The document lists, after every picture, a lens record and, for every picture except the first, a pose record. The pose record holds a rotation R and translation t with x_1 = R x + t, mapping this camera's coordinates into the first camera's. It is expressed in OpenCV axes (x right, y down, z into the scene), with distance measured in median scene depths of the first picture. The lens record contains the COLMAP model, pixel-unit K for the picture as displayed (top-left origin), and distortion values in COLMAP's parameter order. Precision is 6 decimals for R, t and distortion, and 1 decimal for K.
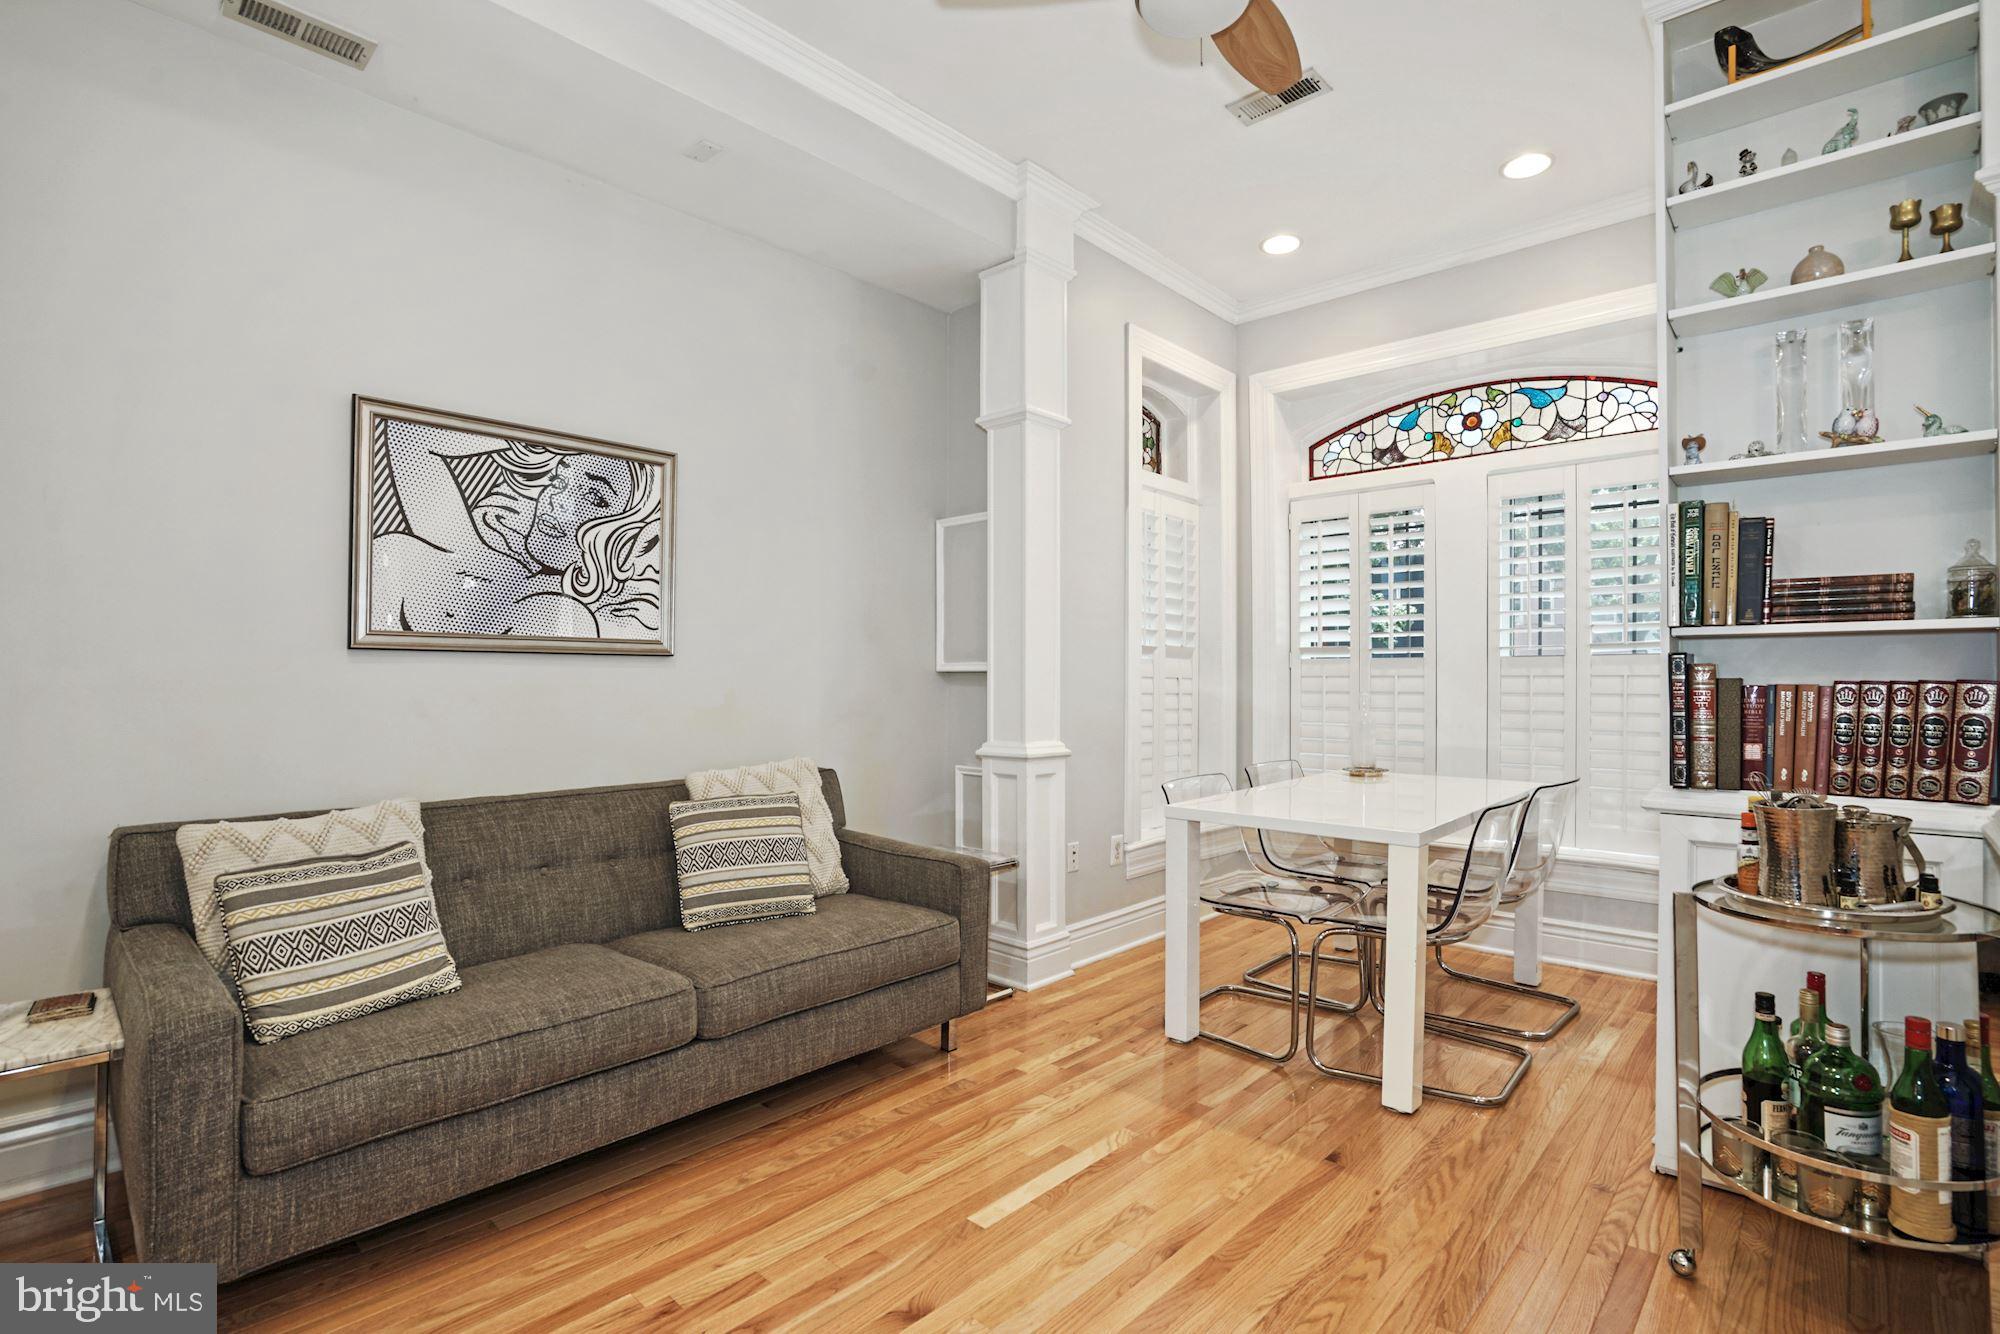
lens RADIAL K [[920.2, 0, 986.2], [0, 920.2, 672.9], [0, 0, 1]] dist [-0.034549, 0.008983]
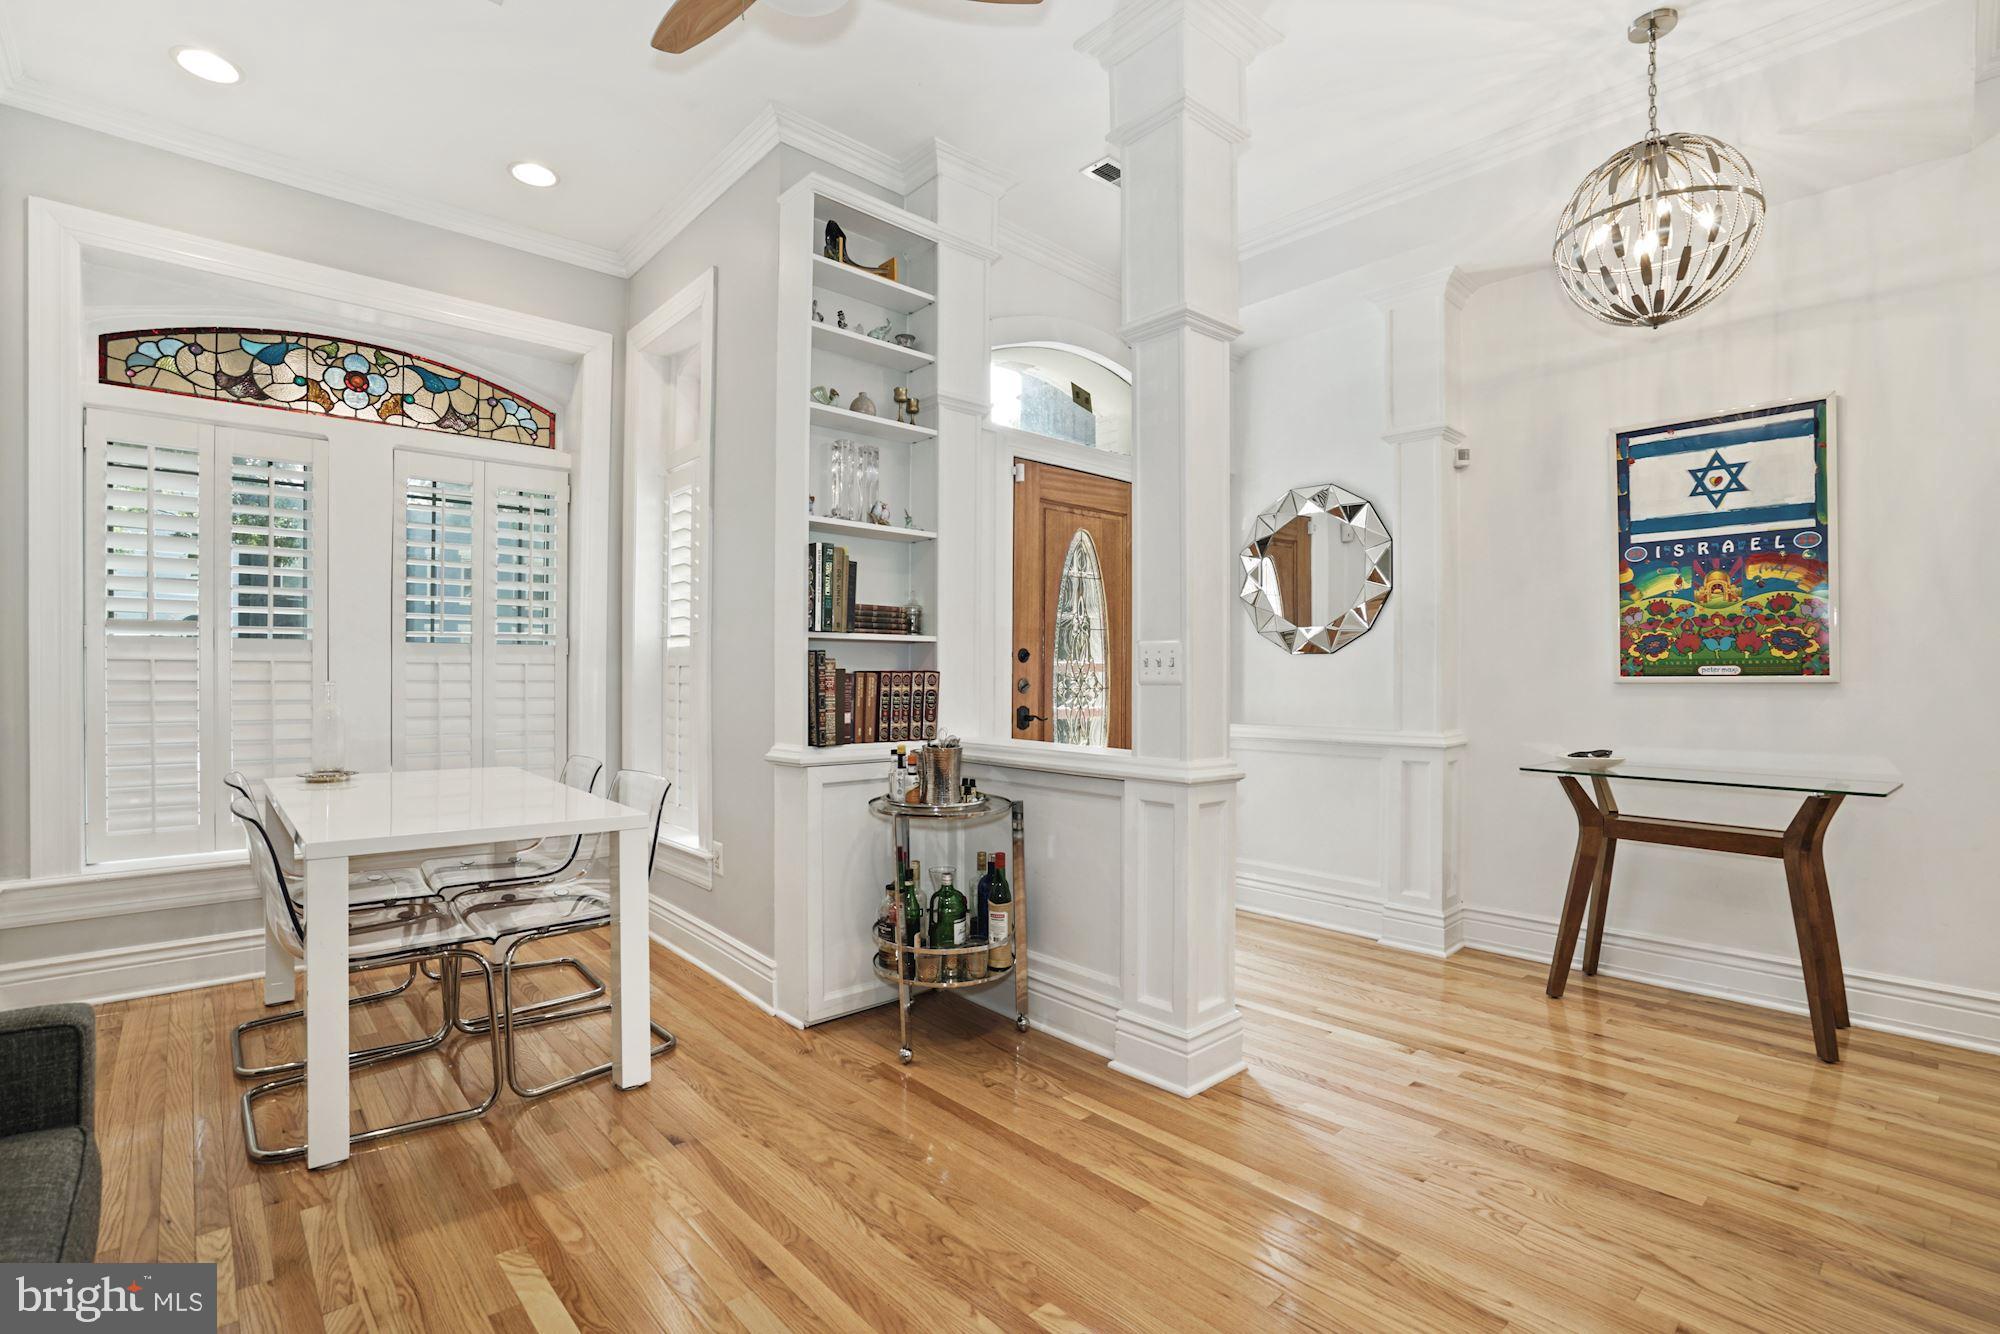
lens RADIAL K [[920.2, 0, 990.5], [0, 920.2, 669.4], [0, 0, 1]] dist [-0.034549, 0.008983]
pose [[0.114516, 0.002390, 0.993419, -0.305286], [-0.014101, 0.999900, -0.000780, 0.002311], [-0.993321, -0.013918, 0.114538, 0.282522]]
